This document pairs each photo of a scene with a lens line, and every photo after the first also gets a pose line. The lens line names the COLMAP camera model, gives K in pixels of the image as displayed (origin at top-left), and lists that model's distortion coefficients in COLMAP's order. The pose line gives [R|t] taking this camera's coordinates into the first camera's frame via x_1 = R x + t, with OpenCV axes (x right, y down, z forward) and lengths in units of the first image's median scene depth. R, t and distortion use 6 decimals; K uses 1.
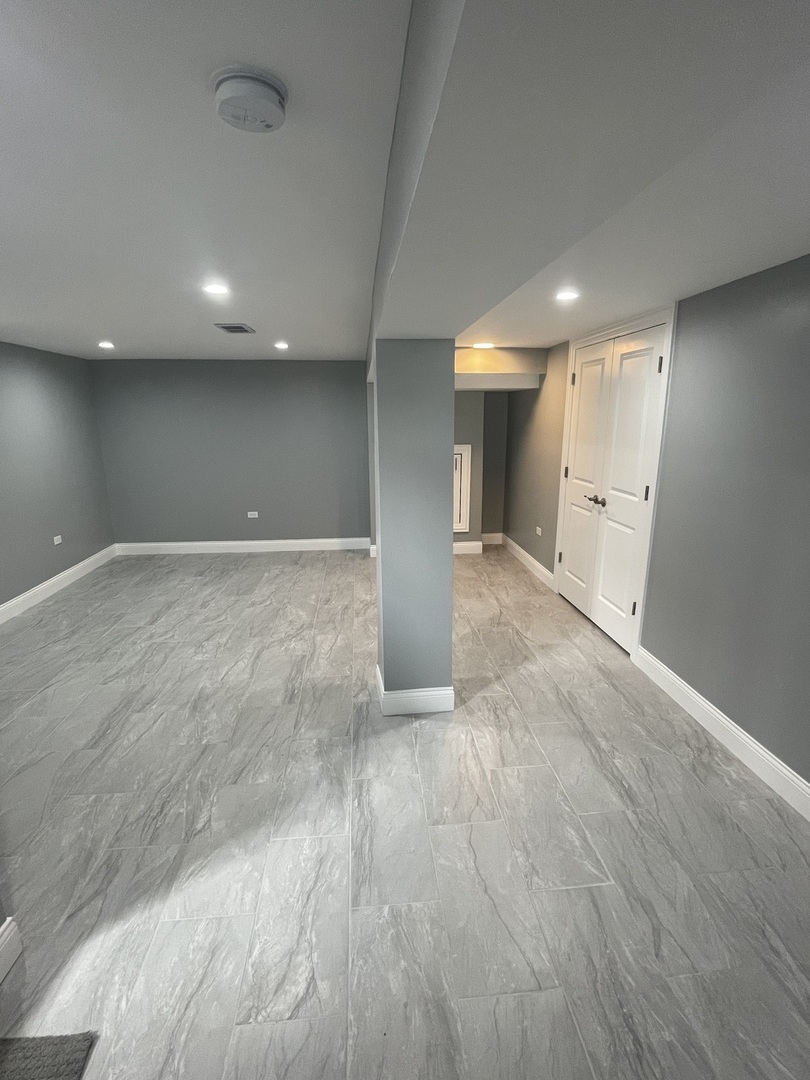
lens RADIAL K [[504.8, 0, 405.0], [0, 504.8, 540.0], [0, 0, 1]] dist [-0.001922, -0.010006]
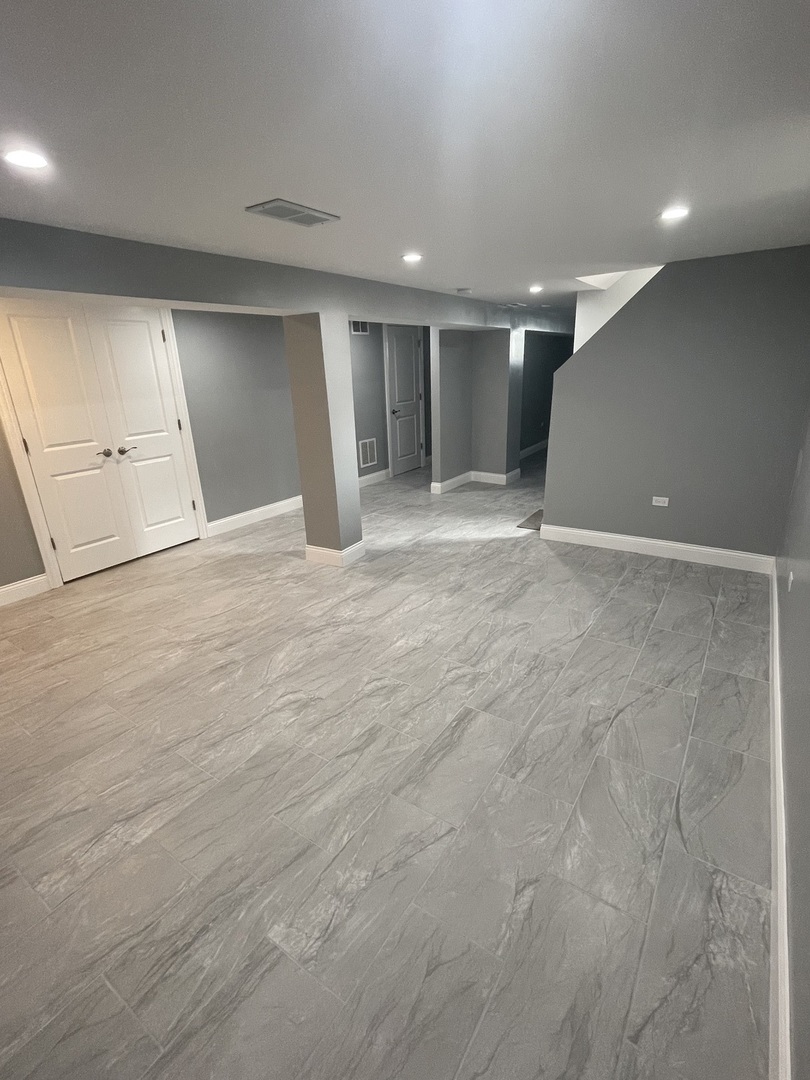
lens RADIAL K [[508.4, 0, 405.0], [0, 508.4, 540.0], [0, 0, 1]] dist [0.019252, -0.010481]
pose [[-0.771142, -0.179179, 0.610929, -0.891156], [0.190948, 0.850315, 0.490412, -0.367697], [-0.607353, 0.494833, -0.621500, 1.510425]]
